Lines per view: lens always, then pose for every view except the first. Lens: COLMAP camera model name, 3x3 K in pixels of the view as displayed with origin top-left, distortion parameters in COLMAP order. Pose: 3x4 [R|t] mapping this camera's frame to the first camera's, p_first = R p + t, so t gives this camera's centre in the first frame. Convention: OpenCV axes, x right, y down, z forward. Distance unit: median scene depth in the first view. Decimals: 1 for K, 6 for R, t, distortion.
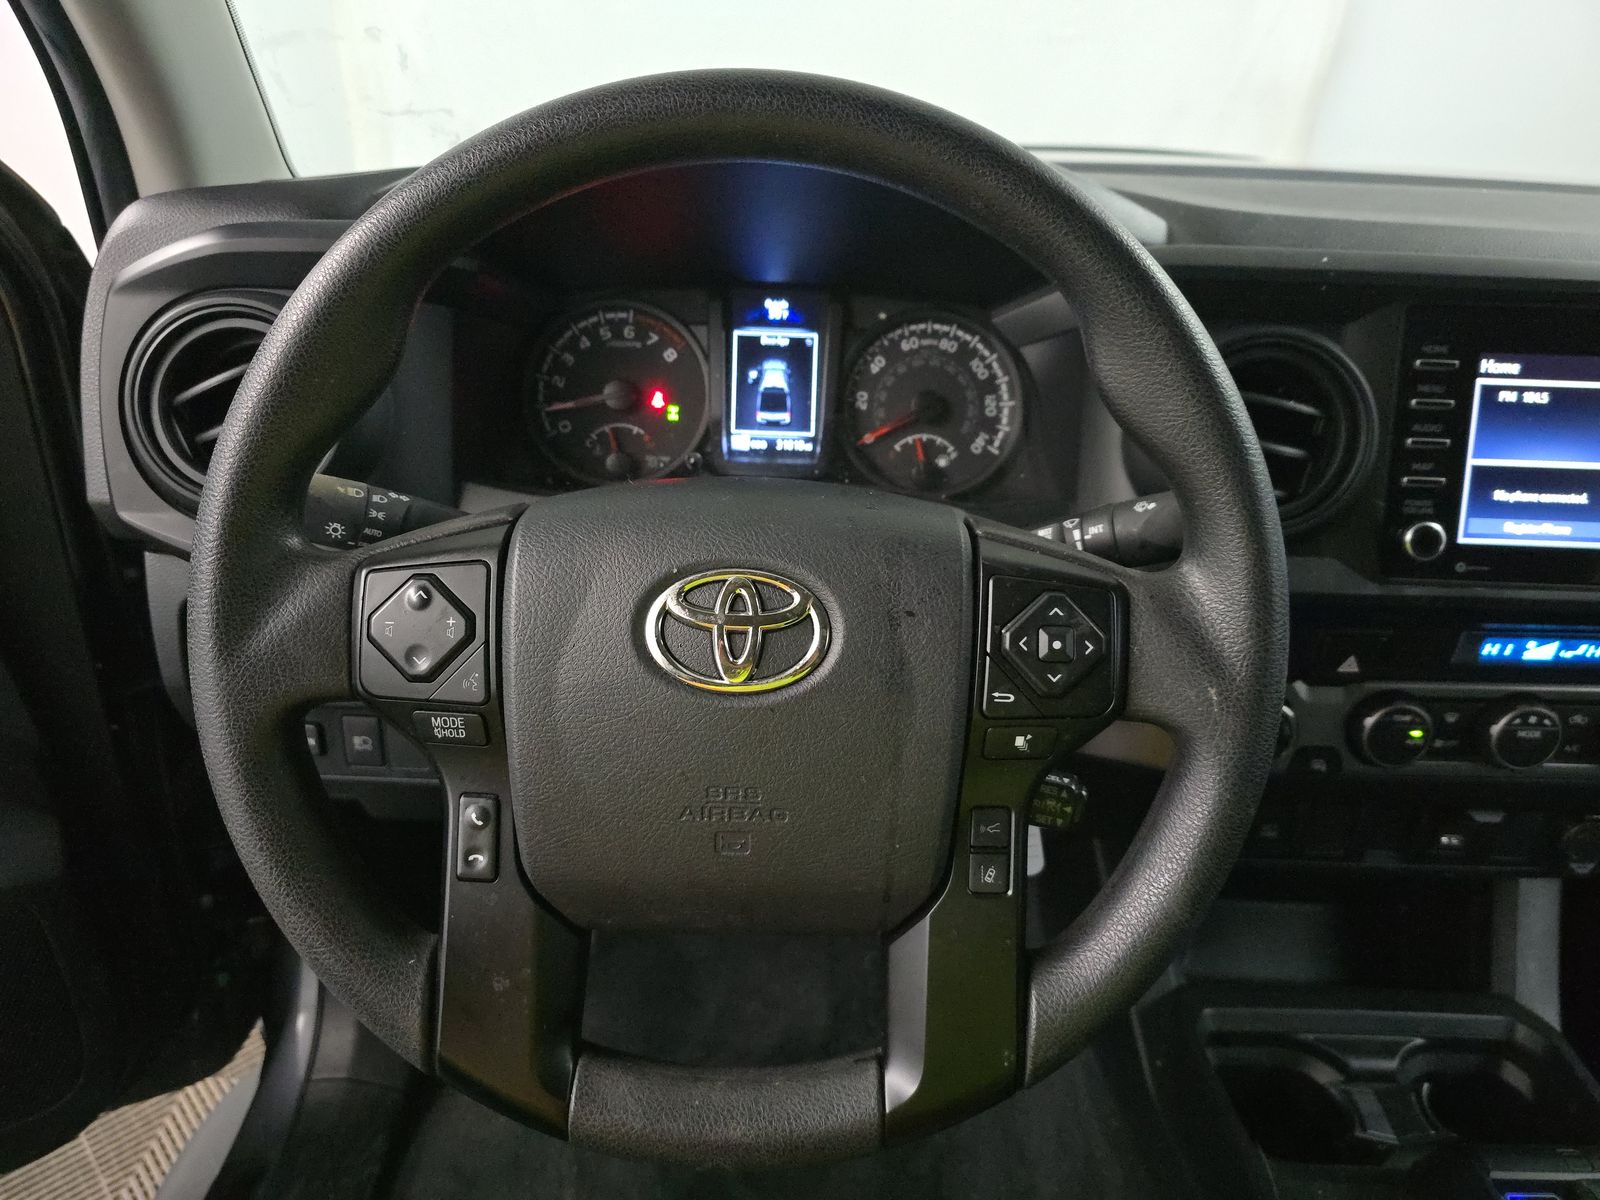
lens RADIAL K [[1071.8, 0, 781.1], [0, 1071.8, 605.1], [0, 0, 1]] dist [0.014742, -0.038812]
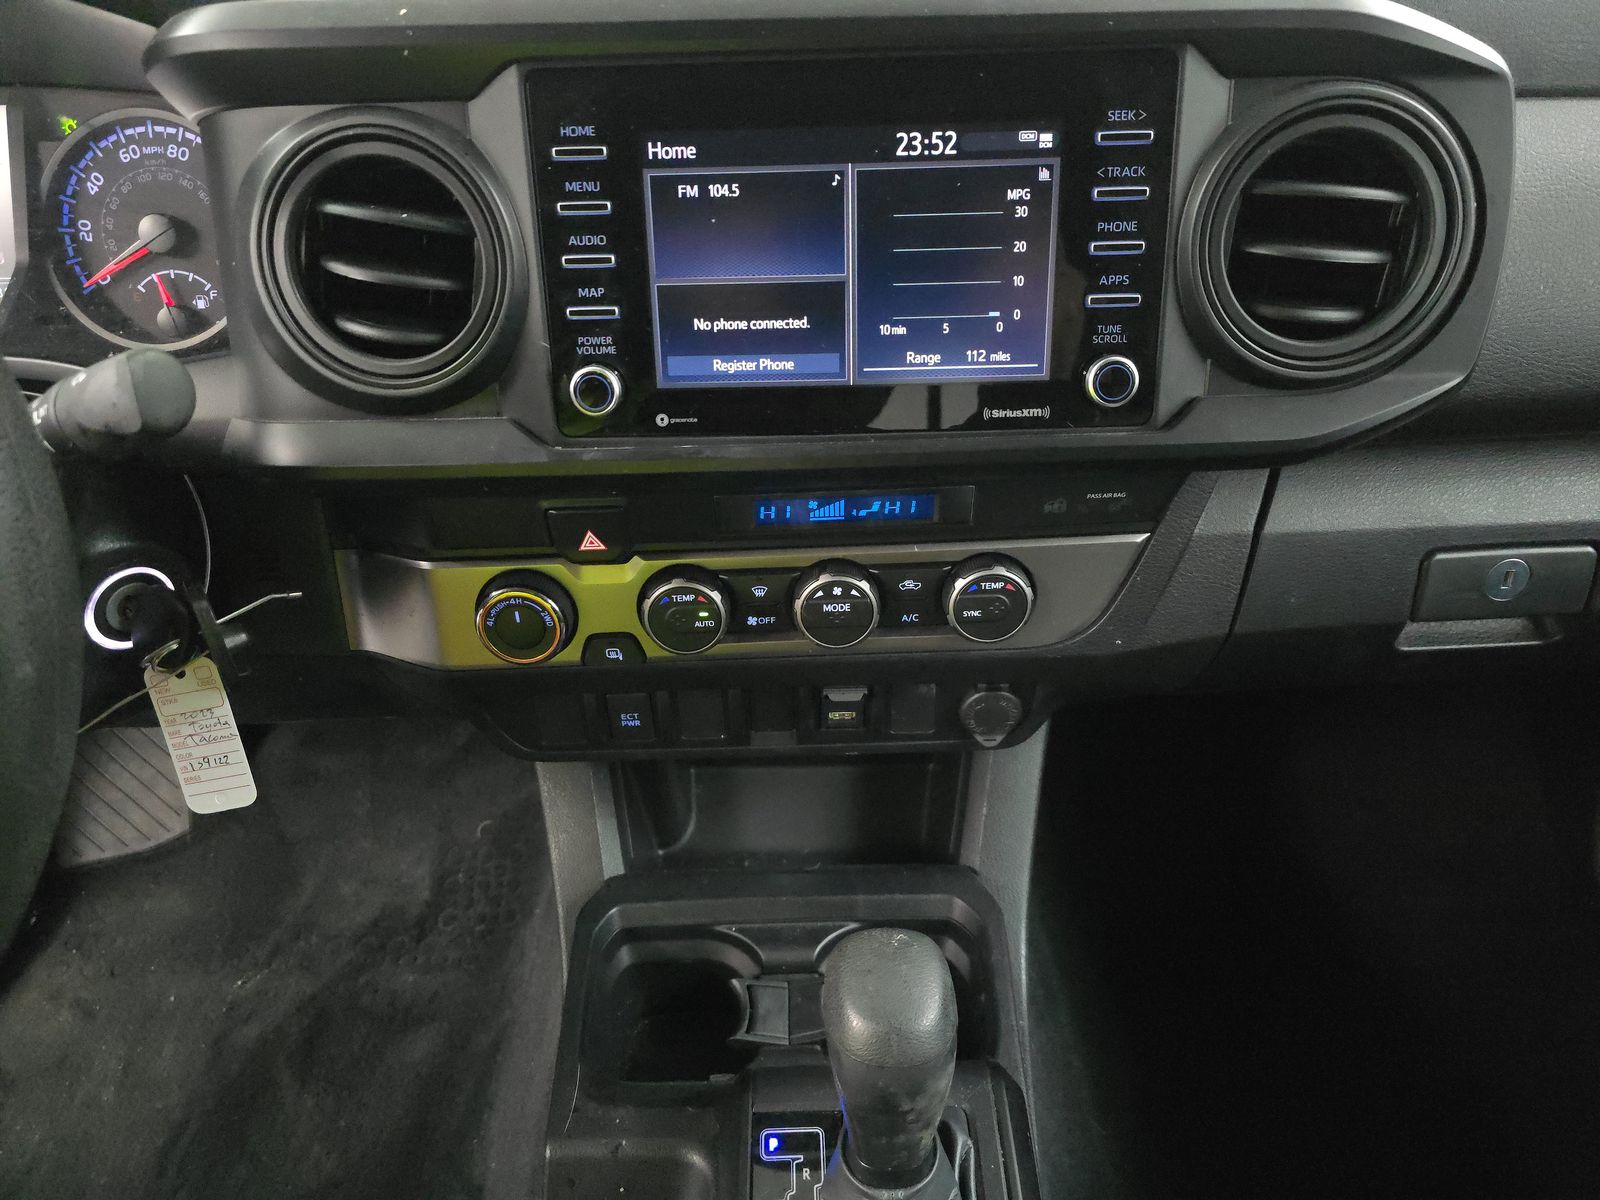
lens RADIAL K [[1071.8, 0, 781.1], [0, 1071.8, 605.1], [0, 0, 1]] dist [0.014742, -0.038812]
pose [[0.997924, -0.059590, 0.024408, 0.561012], [0.054445, 0.983176, 0.174359, -0.027353], [-0.034387, -0.172668, 0.984380, 0.151080]]
